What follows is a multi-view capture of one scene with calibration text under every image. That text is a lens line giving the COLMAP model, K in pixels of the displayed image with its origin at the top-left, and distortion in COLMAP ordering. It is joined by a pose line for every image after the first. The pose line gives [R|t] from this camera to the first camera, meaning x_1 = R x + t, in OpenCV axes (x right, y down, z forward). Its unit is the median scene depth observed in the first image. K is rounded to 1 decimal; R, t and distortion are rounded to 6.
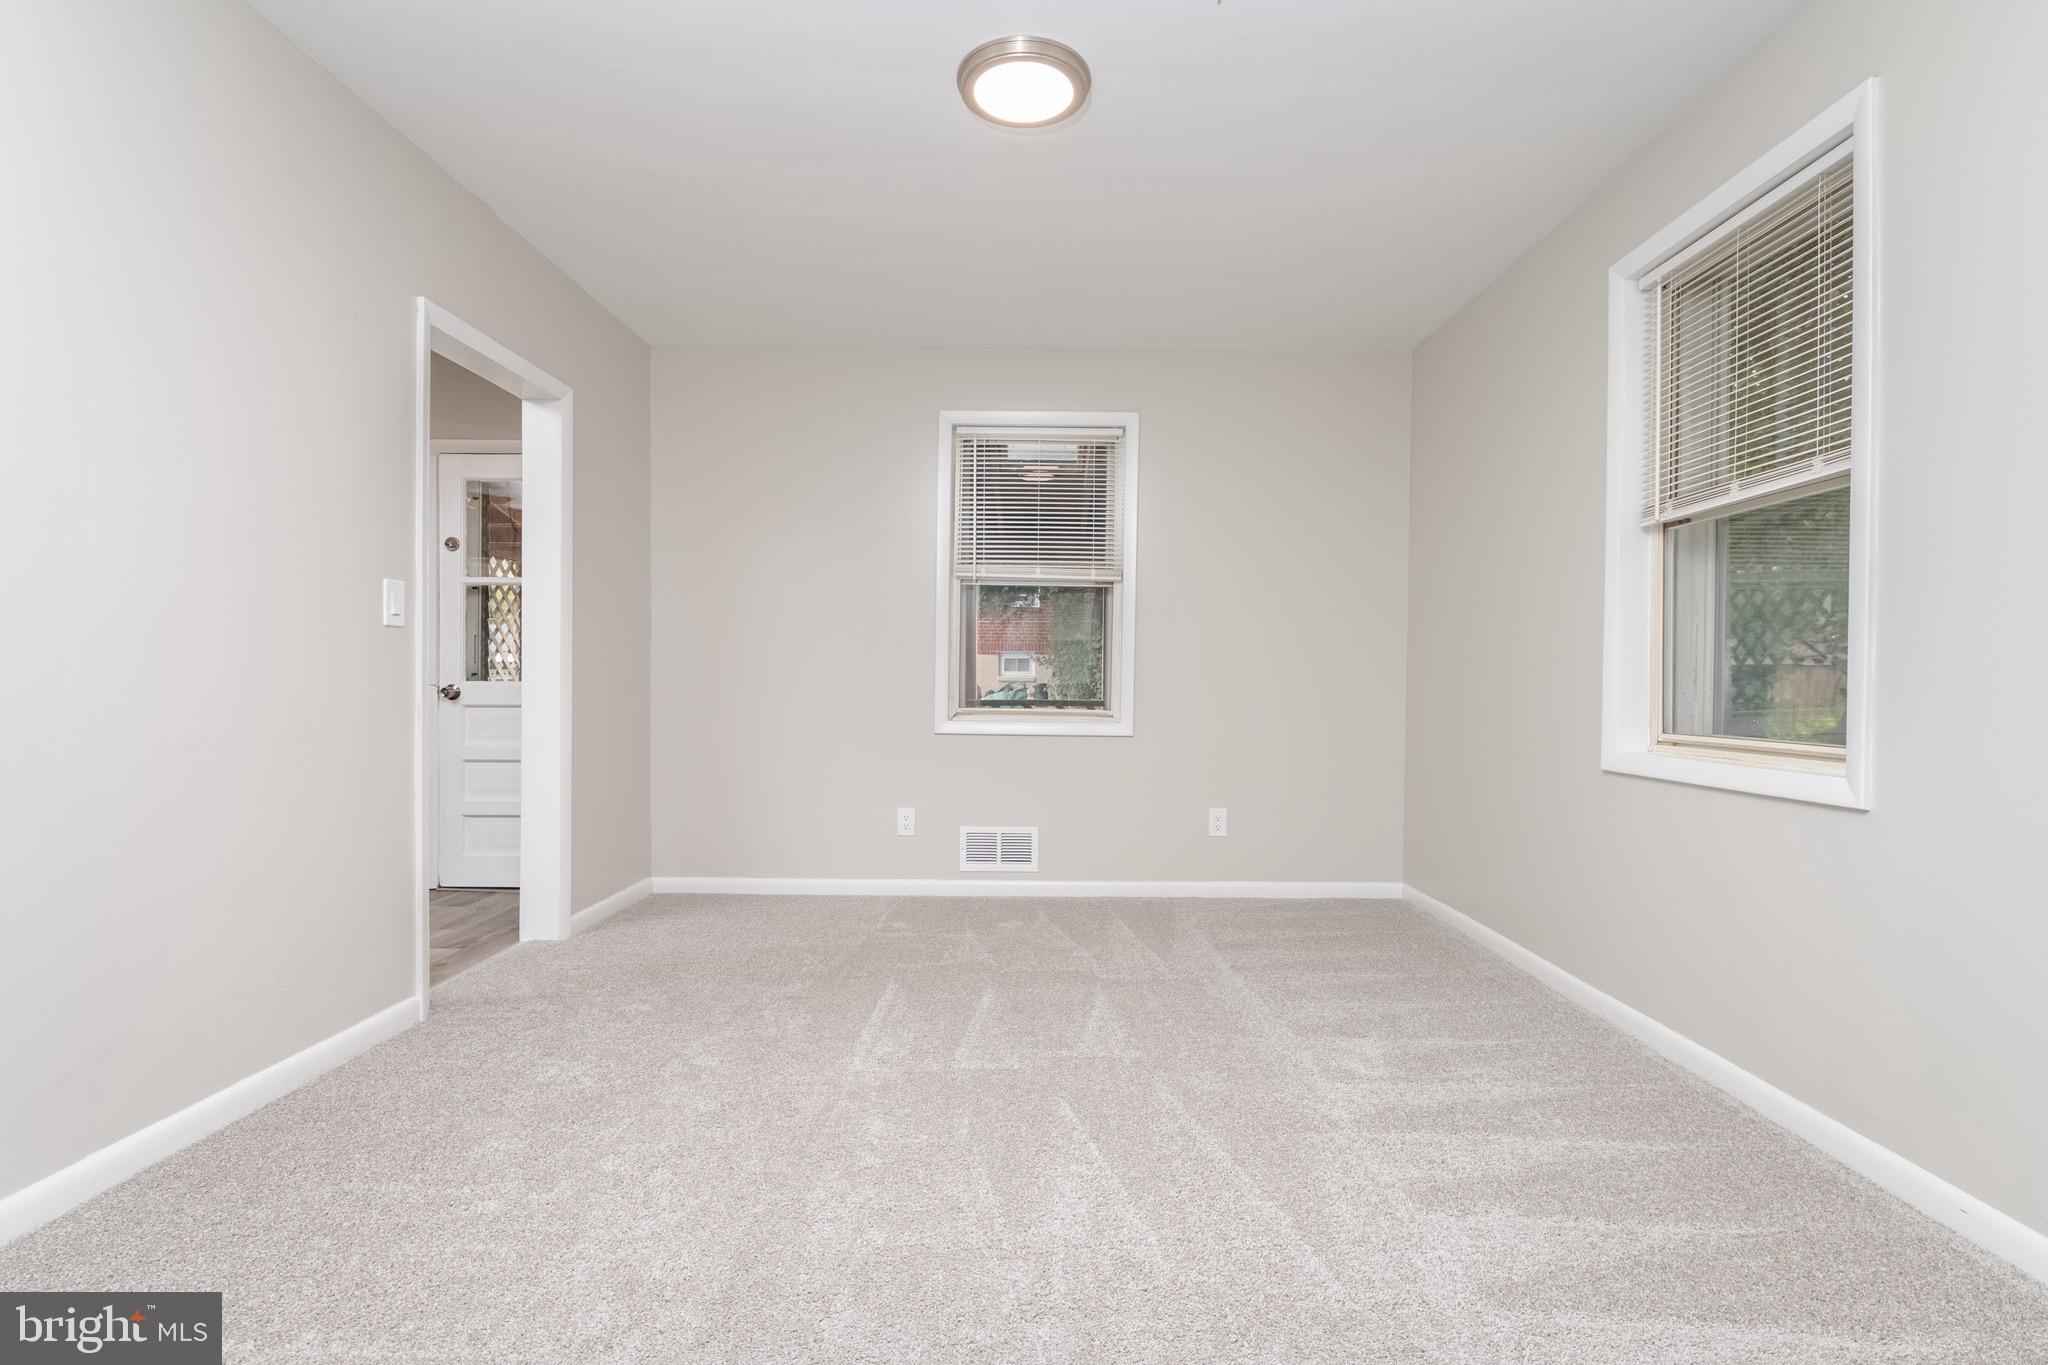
lens RADIAL K [[967.4, 0, 1033.3], [0, 967.4, 686.0], [0, 0, 1]] dist [0.020531, -0.019434]
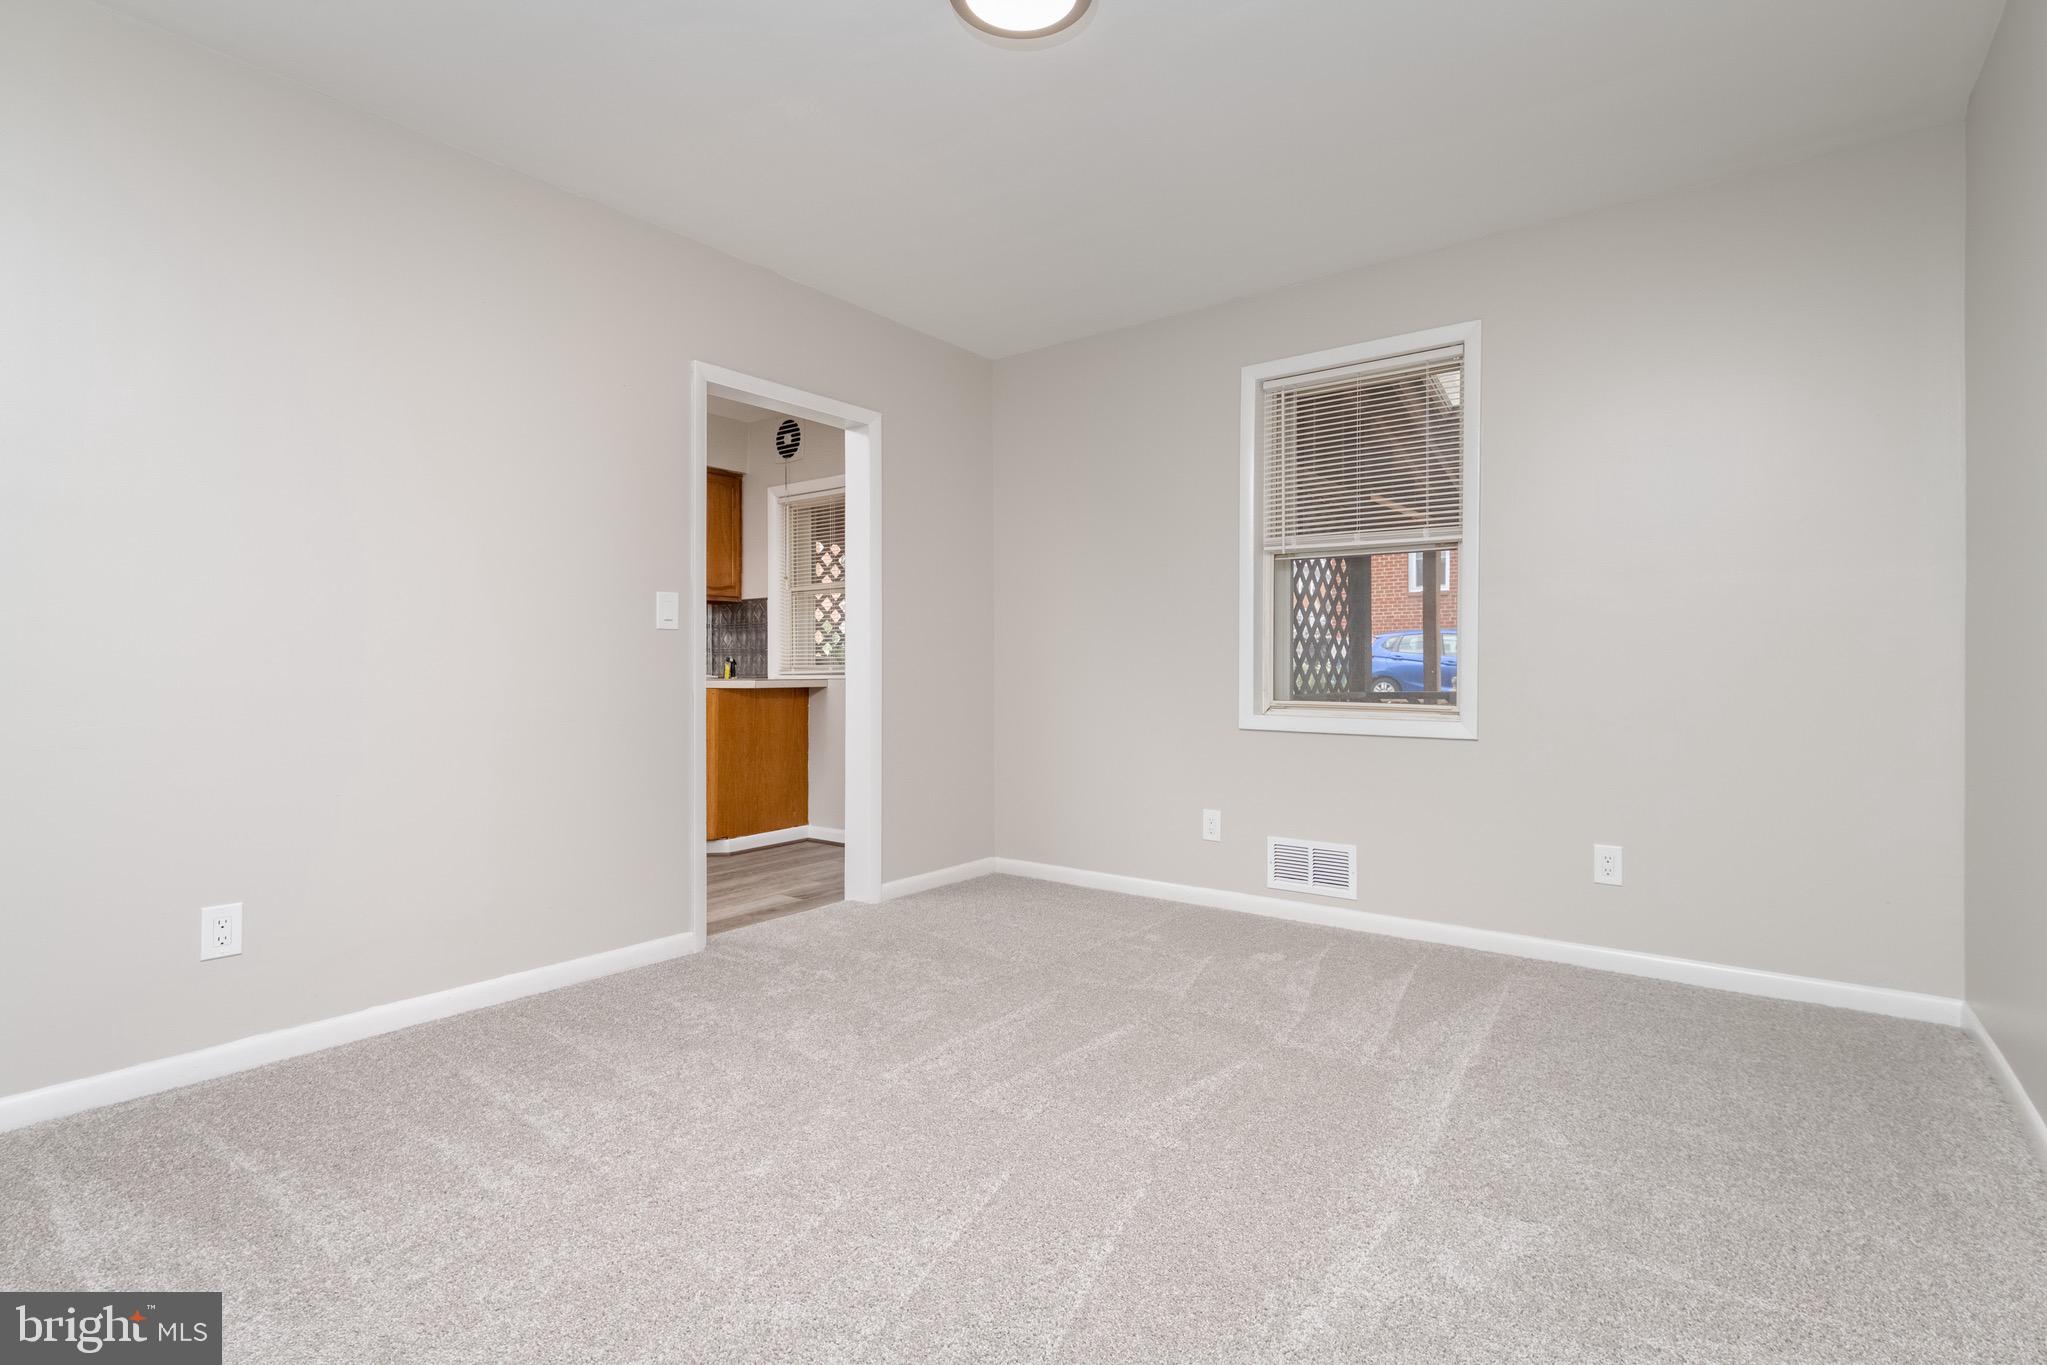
lens RADIAL K [[962.1, 0, 1026.9], [0, 962.1, 667.1], [0, 0, 1]] dist [0.015360, -0.000266]
pose [[0.807422, -0.011229, -0.589868, 0.267104], [0.004822, 0.999911, -0.012434, 0.002075], [0.589955, 0.007196, 0.807404, 0.168632]]
